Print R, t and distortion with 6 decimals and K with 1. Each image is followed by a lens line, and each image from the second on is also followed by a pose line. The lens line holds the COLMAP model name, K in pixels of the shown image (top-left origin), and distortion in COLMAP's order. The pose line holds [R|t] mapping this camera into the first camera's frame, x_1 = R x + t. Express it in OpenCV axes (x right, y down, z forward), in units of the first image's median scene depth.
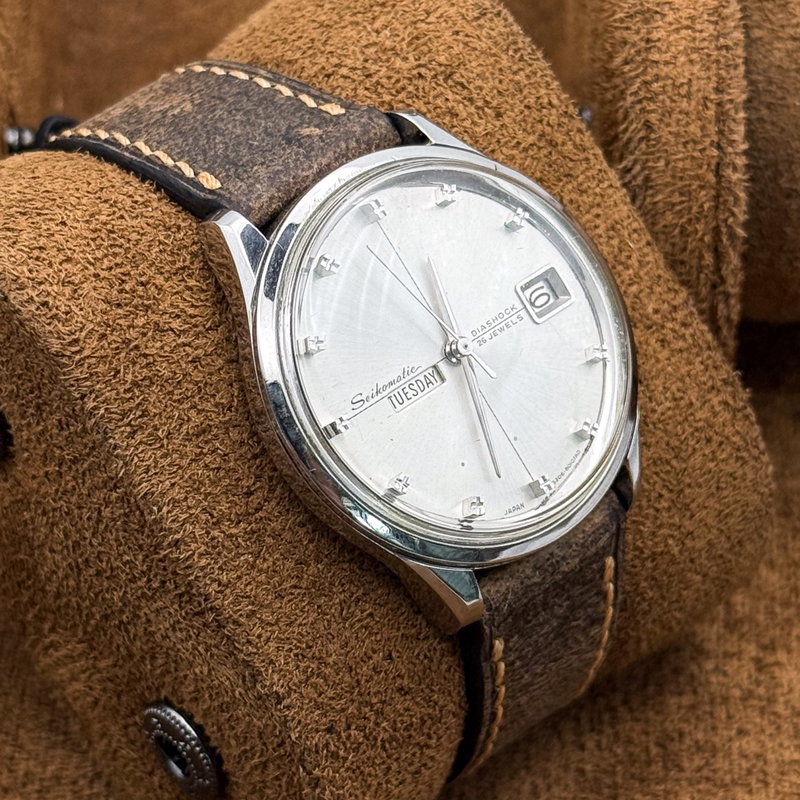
lens RADIAL K [[2868.7, 0, 398.1], [0, 2868.7, 422.1], [0, 0, 1]] dist [0.268183, -3.071162]
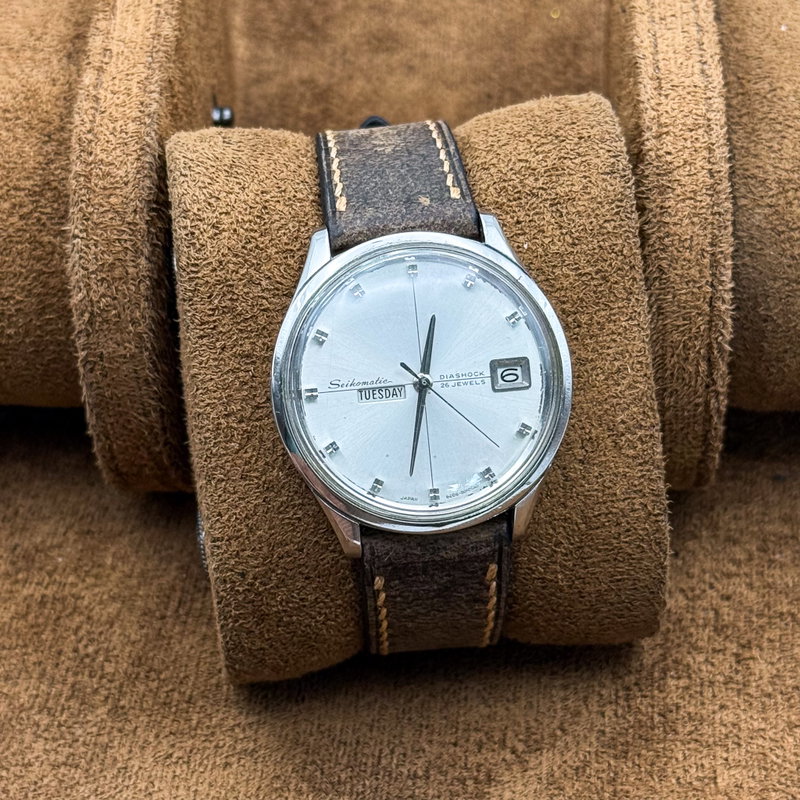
lens RADIAL K [[2281.3, 0, 400.3], [0, 2281.3, 379.5], [0, 0, 1]] dist [0.361755, -3.121438]
pose [[0.804661, 0.438890, -0.399870, 0.462690], [-0.404701, 0.898224, 0.171494, -0.215517], [0.434440, 0.023833, 0.900385, -0.025923]]
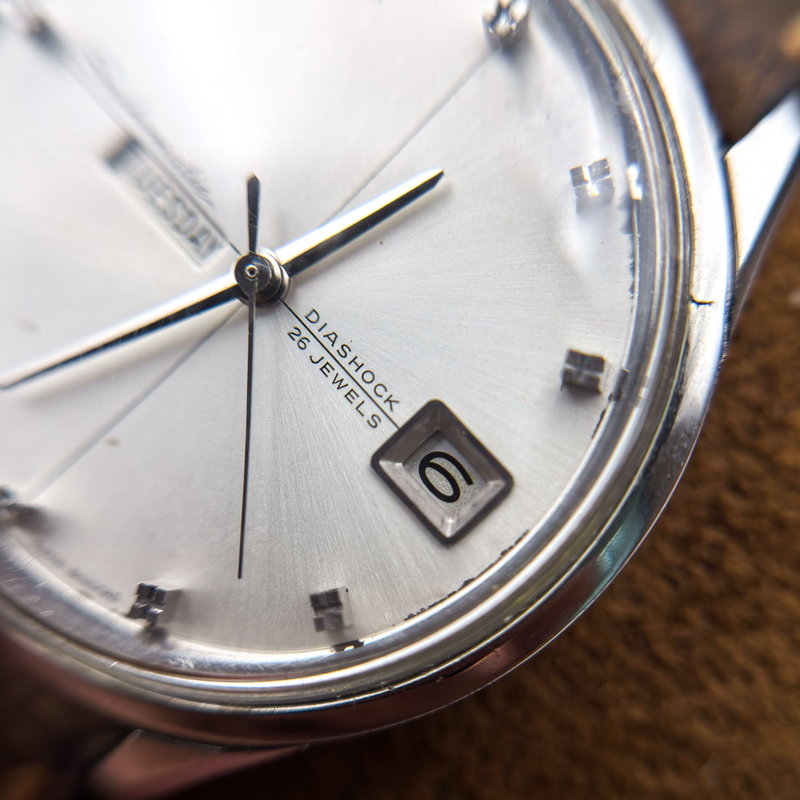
lens RADIAL K [[1104.9, 0, 400.0], [0, 1104.9, 400.0], [0, 0, 1]] dist [0.429558, -0.001454]
pose [[0.036207, 0.852618, -0.521279, 0.136115], [-0.899662, 0.254907, 0.354444, -0.106839], [0.435083, 0.456142, 0.776297, 0.869763]]
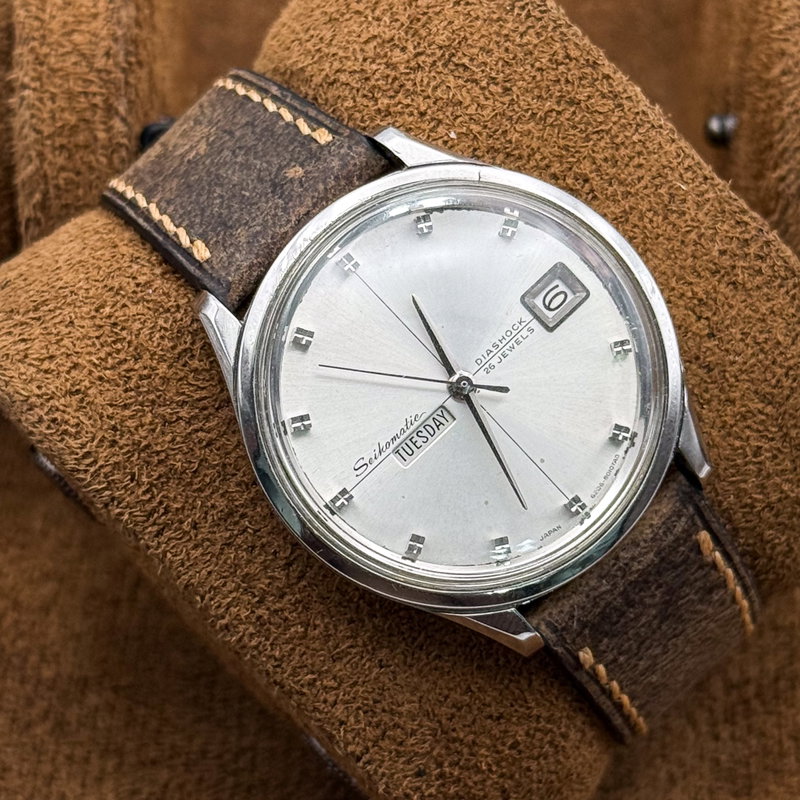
lens RADIAL K [[2868.7, 0, 398.1], [0, 2868.7, 422.1], [0, 0, 1]] dist [0.268183, -3.071162]
pose [[0.920599, -0.146929, -0.361813, 0.347237], [0.223744, 0.957820, 0.180334, -0.191466], [0.320055, -0.246968, 0.914643, 0.106035]]
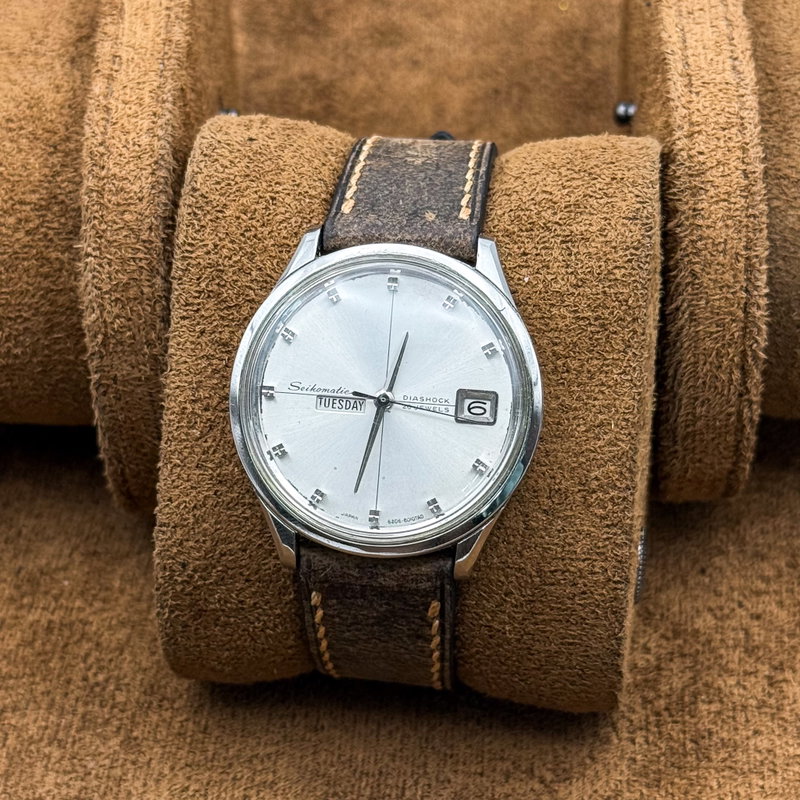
lens RADIAL K [[2281.3, 0, 400.3], [0, 2281.3, 379.5], [0, 0, 1]] dist [0.361755, -3.121438]
pose [[0.635344, 0.550321, -0.541743, 0.609305], [-0.514873, 0.824725, 0.233953, -0.291203], [0.575538, 0.130288, 0.807330, 0.121332]]
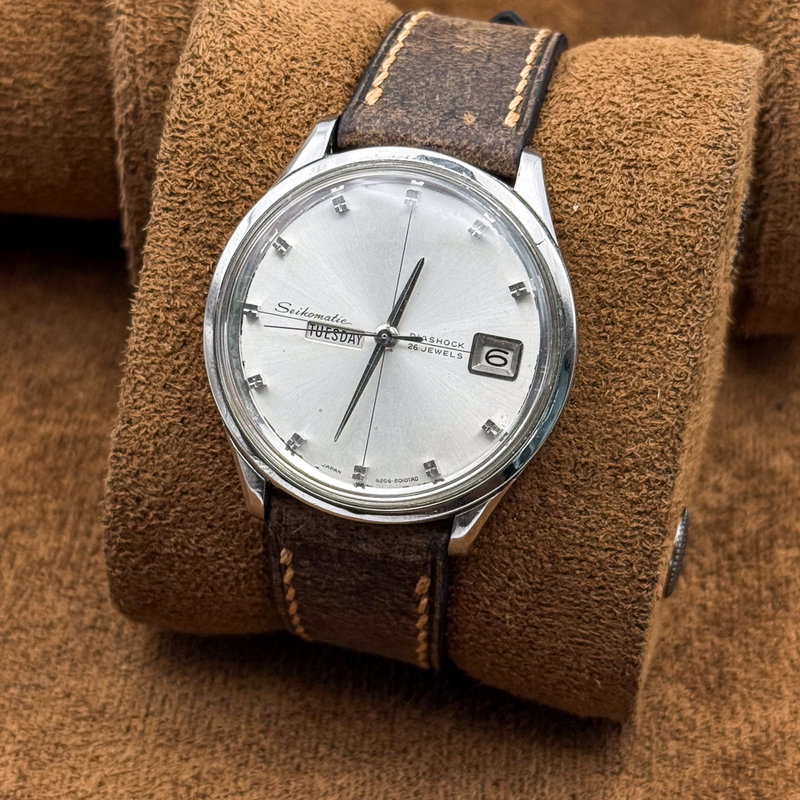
lens RADIAL K [[2281.3, 0, 400.3], [0, 2281.3, 379.5], [0, 0, 1]] dist [0.361755, -3.121438]
pose [[0.543234, 0.650843, -0.530378, 0.515925], [-0.584728, 0.746608, 0.317285, -0.303016], [0.602487, 0.137767, 0.786149, 0.288430]]
